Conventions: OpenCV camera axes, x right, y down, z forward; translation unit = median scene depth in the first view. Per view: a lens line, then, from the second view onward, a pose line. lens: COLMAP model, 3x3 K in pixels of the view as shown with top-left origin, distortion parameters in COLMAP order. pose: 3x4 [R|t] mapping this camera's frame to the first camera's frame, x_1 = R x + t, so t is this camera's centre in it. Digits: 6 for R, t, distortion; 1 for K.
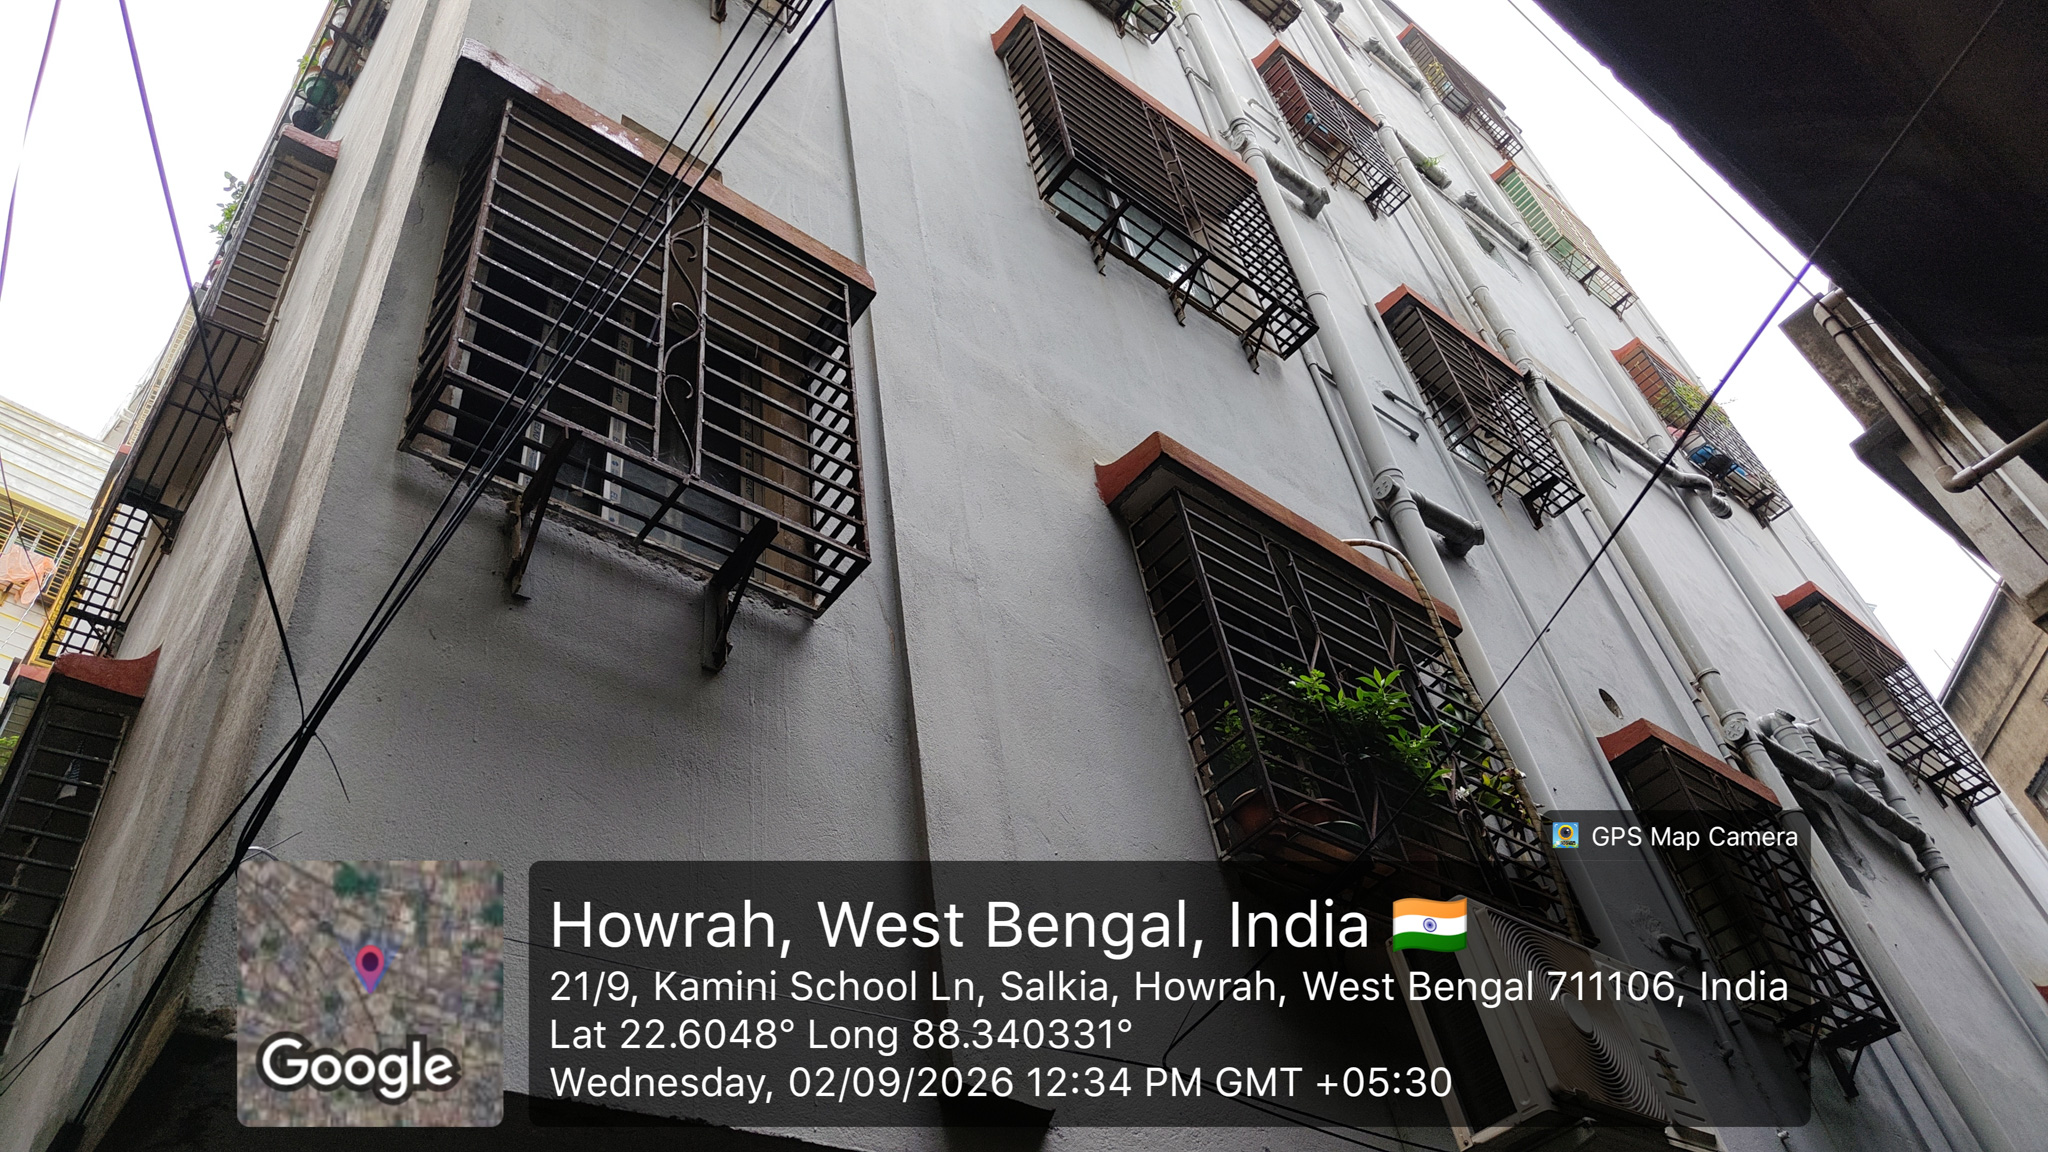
lens RADIAL K [[1453.9, 0, 1024.0], [0, 1453.9, 576.0], [0, 0, 1]] dist [0.010306, 0.006092]
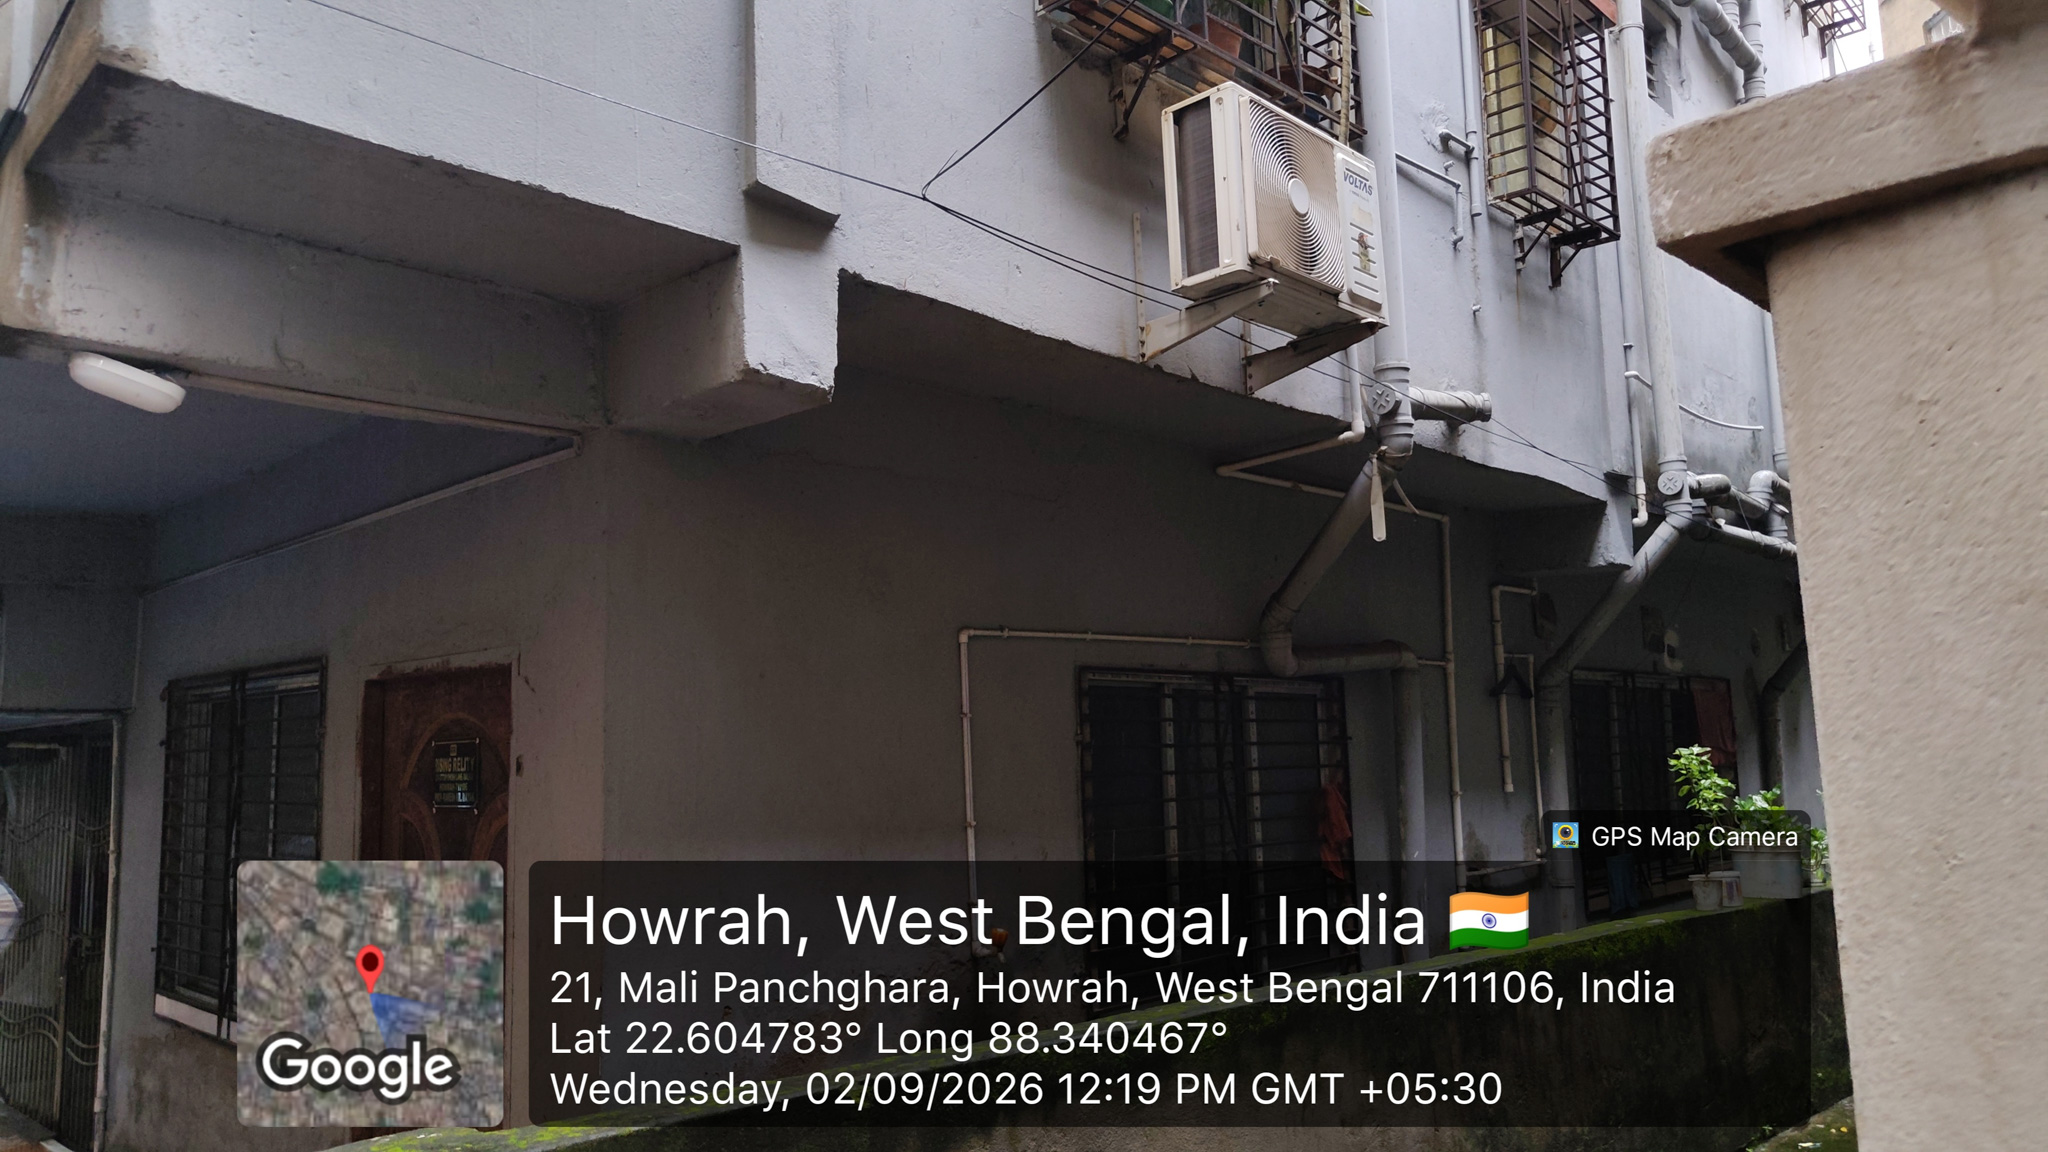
lens RADIAL K [[1396.1, 0, 1009.1], [0, 1396.1, 566.8], [0, 0, 1]] dist [0.039574, -0.046958]
pose [[0.986740, 0.118744, 0.110654, 0.046739], [-0.160760, 0.808989, 0.565415, -0.063648], [-0.022378, -0.575706, 0.817351, -0.108974]]
